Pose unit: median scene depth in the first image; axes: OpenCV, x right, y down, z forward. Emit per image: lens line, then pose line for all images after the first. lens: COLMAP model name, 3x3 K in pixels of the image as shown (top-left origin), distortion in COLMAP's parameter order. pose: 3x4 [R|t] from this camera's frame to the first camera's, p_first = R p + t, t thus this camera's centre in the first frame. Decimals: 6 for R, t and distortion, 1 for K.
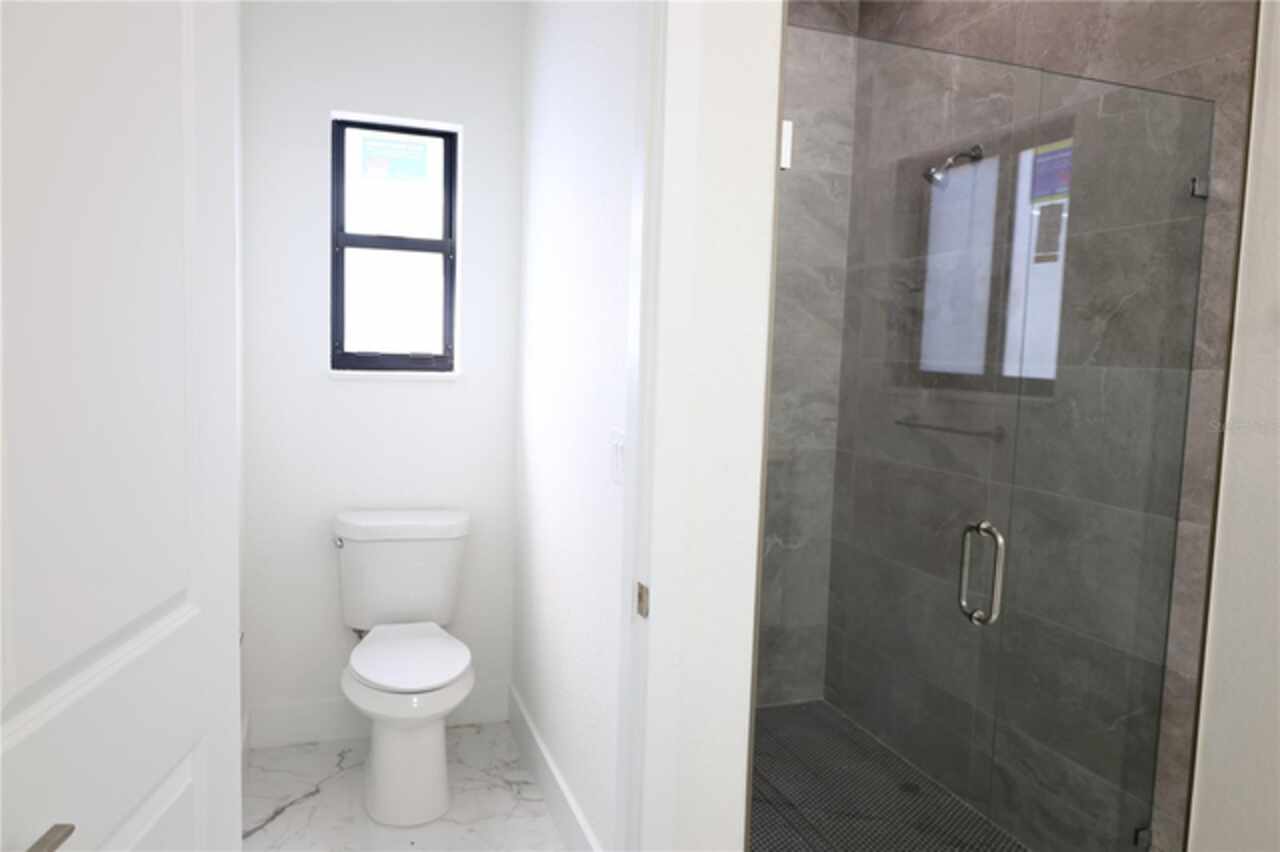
lens RADIAL K [[870.4, 0, 642.6], [0, 870.4, 429.9], [0, 0, 1]] dist [-0.010243, 0.005570]
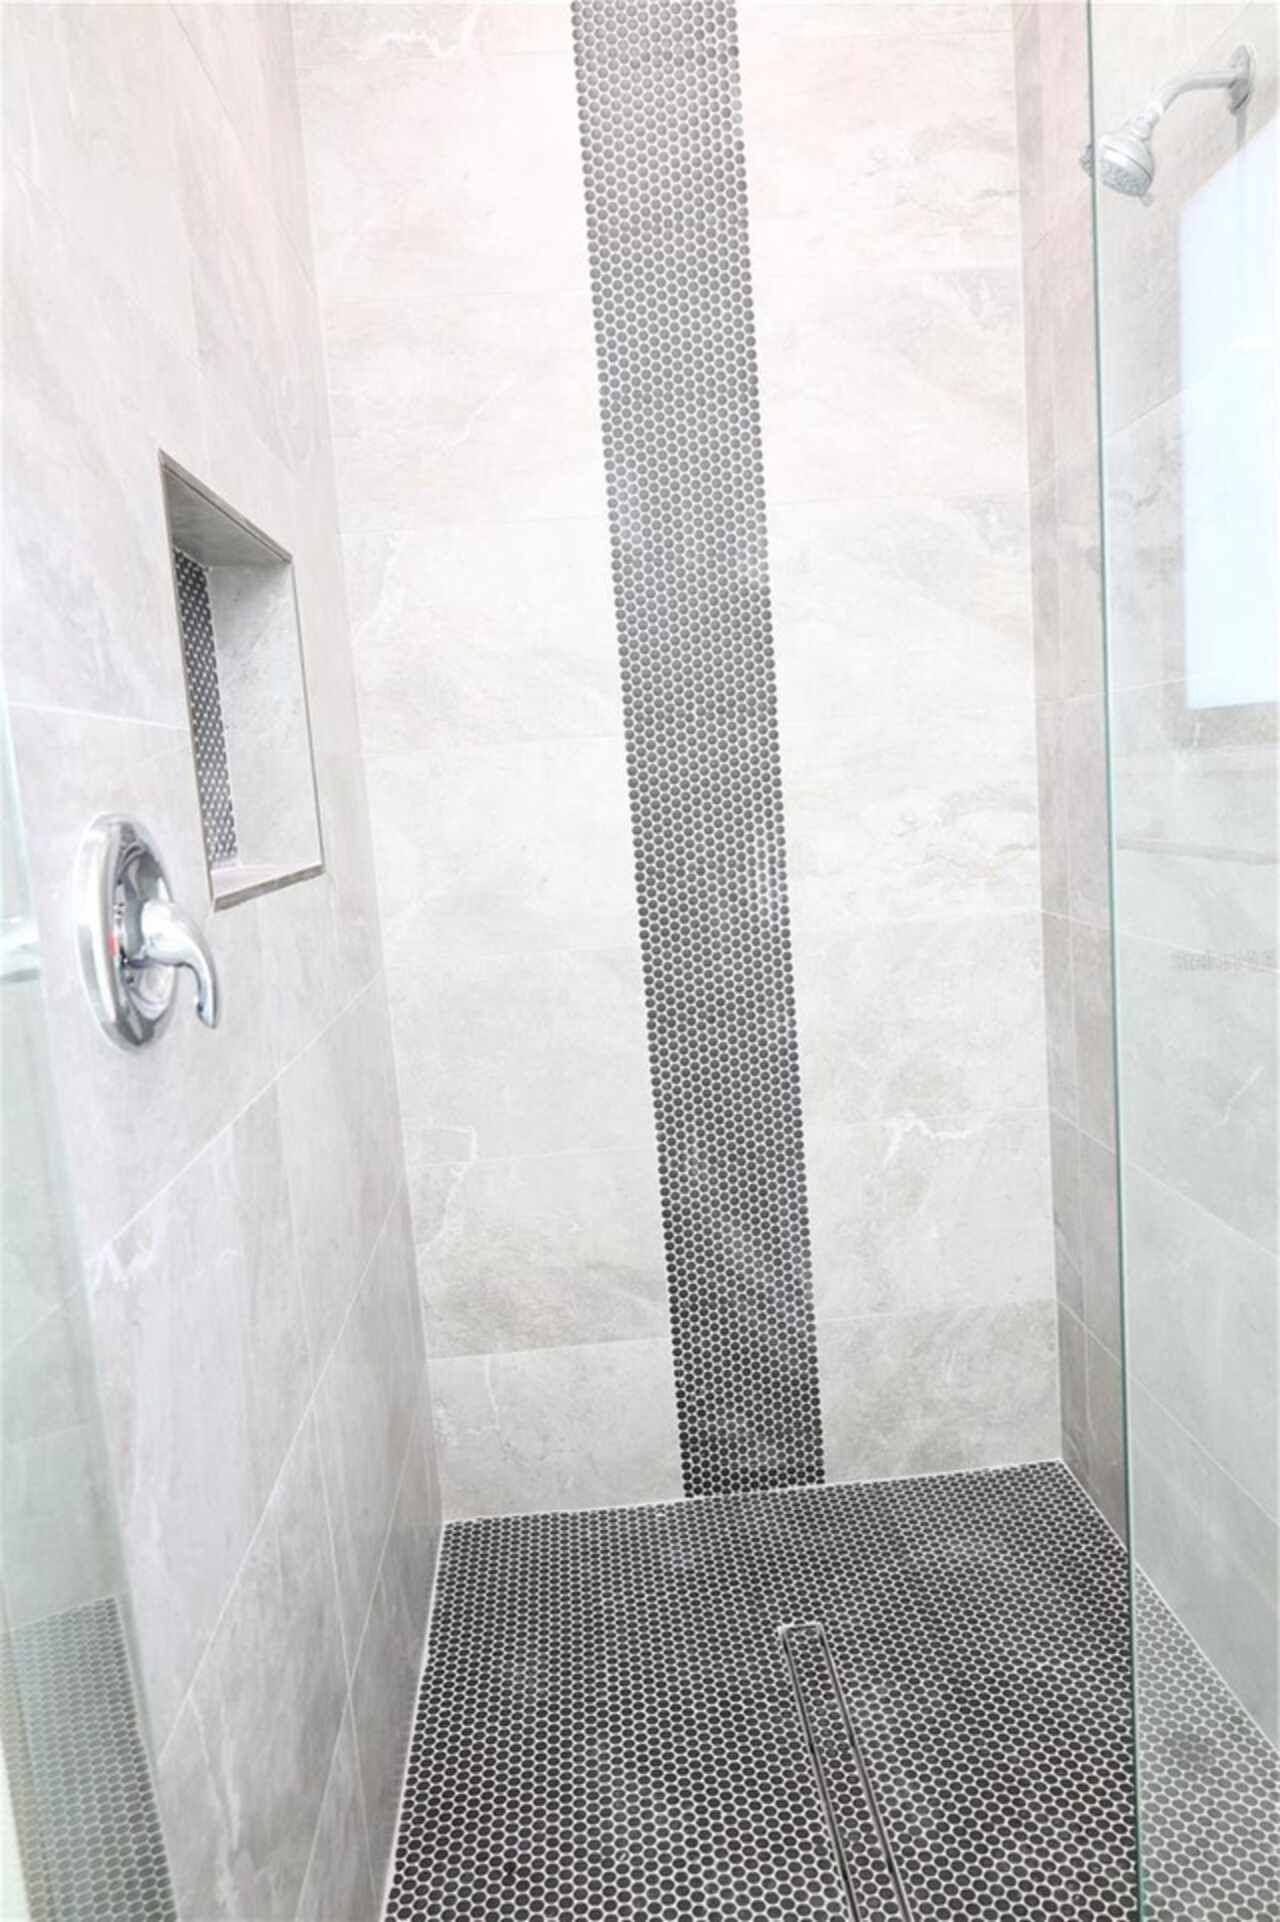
lens RADIAL K [[1307.0, 0, 633.5], [0, 1307.0, 956.6], [0, 0, 1]] dist [-0.010243, 0.005570]
pose [[0.951053, -0.064488, -0.302223, 0.227160], [0.080830, 0.995848, 0.041868, -0.000275], [0.298268, -0.064247, 0.952317, 0.313433]]
